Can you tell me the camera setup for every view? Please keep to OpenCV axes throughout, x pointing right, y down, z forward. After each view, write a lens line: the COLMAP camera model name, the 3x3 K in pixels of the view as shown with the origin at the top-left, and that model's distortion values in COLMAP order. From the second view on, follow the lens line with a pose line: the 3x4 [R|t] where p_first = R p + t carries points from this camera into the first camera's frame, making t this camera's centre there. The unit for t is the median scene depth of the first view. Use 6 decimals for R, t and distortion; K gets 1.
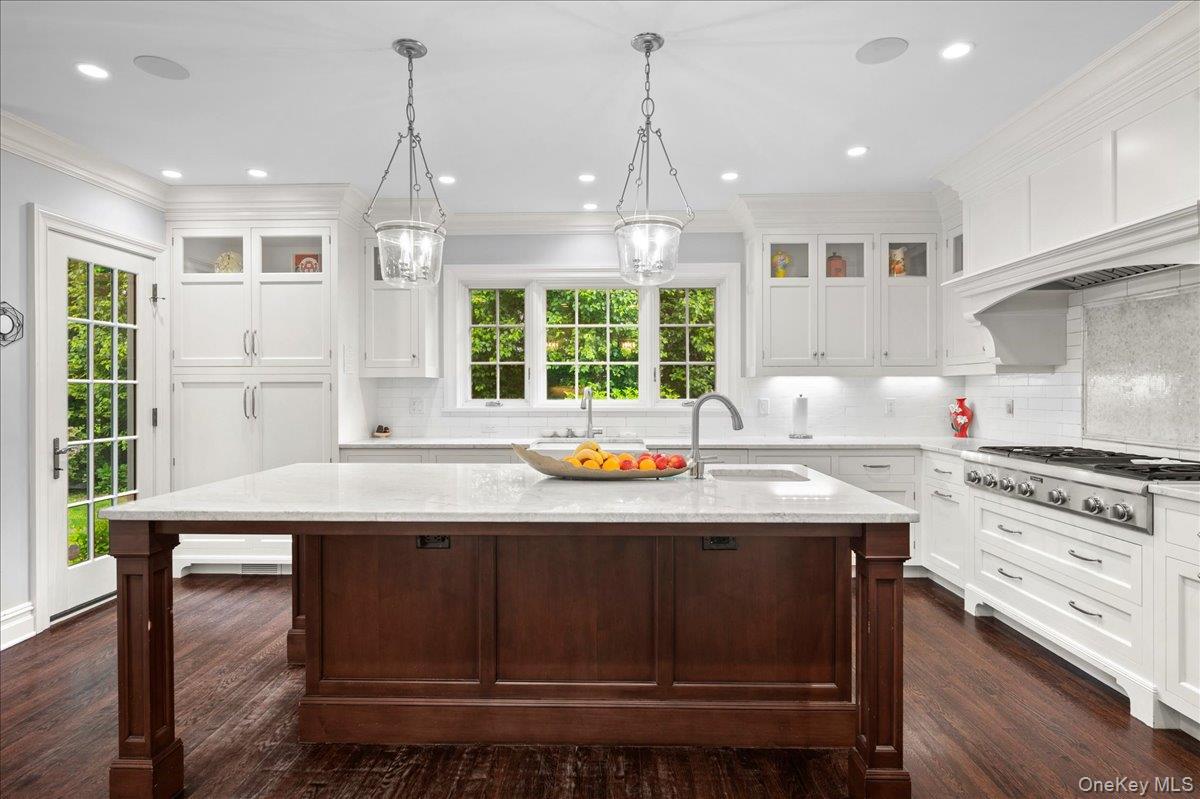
lens RADIAL K [[614.5, 0, 594.5], [0, 614.5, 391.3], [0, 0, 1]] dist [0.000971, 0.000175]
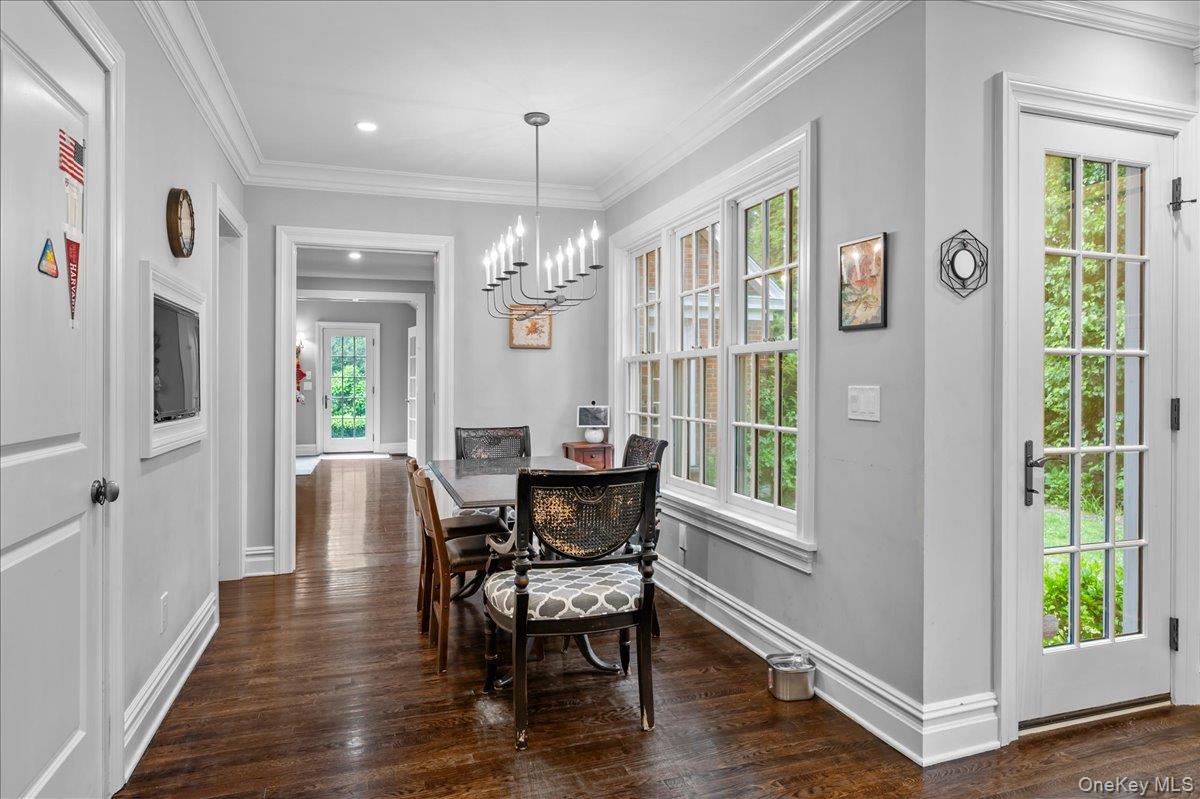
lens RADIAL K [[726.3, 0, 602.6], [0, 726.3, 385.0], [0, 0, 1]] dist [-0.002458, -0.001507]
pose [[0.347533, 0.006361, -0.937646, -0.281668], [-0.004848, 0.999976, 0.004987, 0.014821], [0.937655, 0.002812, 0.347556, 0.283117]]
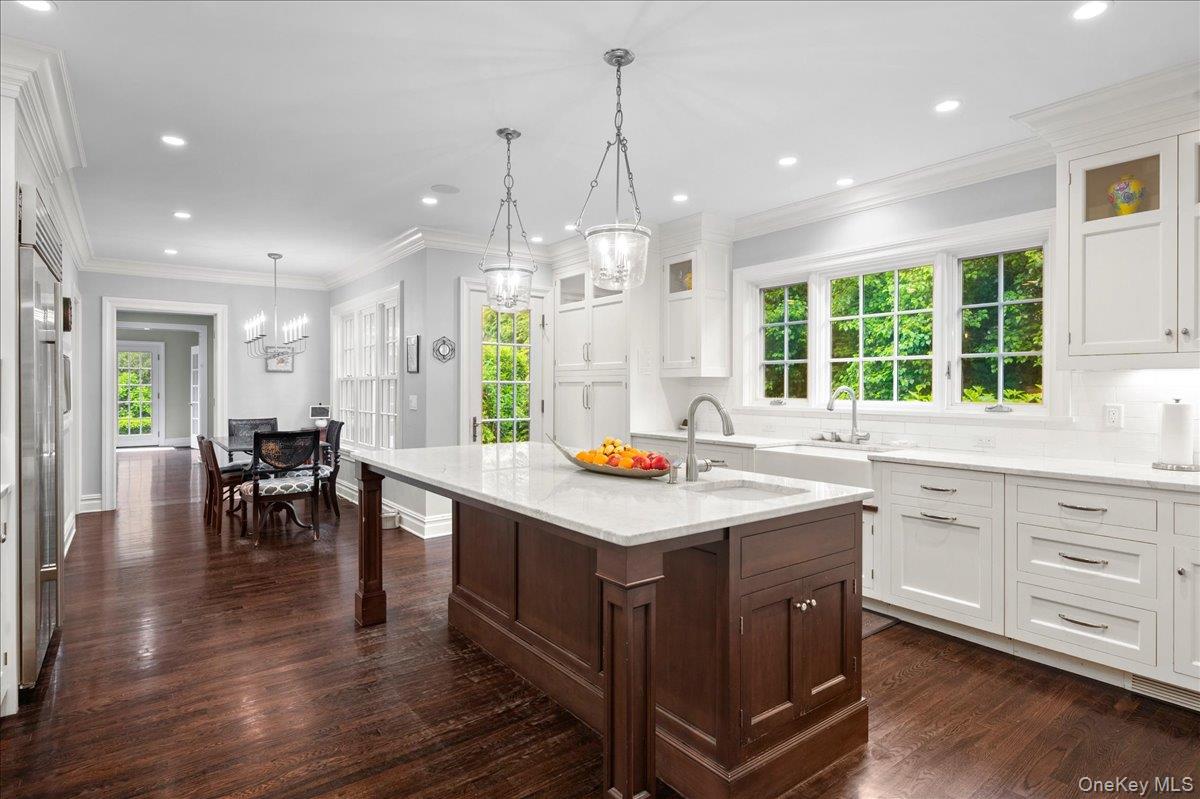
lens RADIAL K [[614.5, 0, 594.5], [0, 614.5, 391.3], [0, 0, 1]] dist [0.000971, 0.000175]
pose [[0.628517, 0.008679, -0.777747, 0.509869], [-0.005191, 0.999962, 0.006963, -0.004336], [0.777778, -0.000339, 0.628538, 0.185187]]
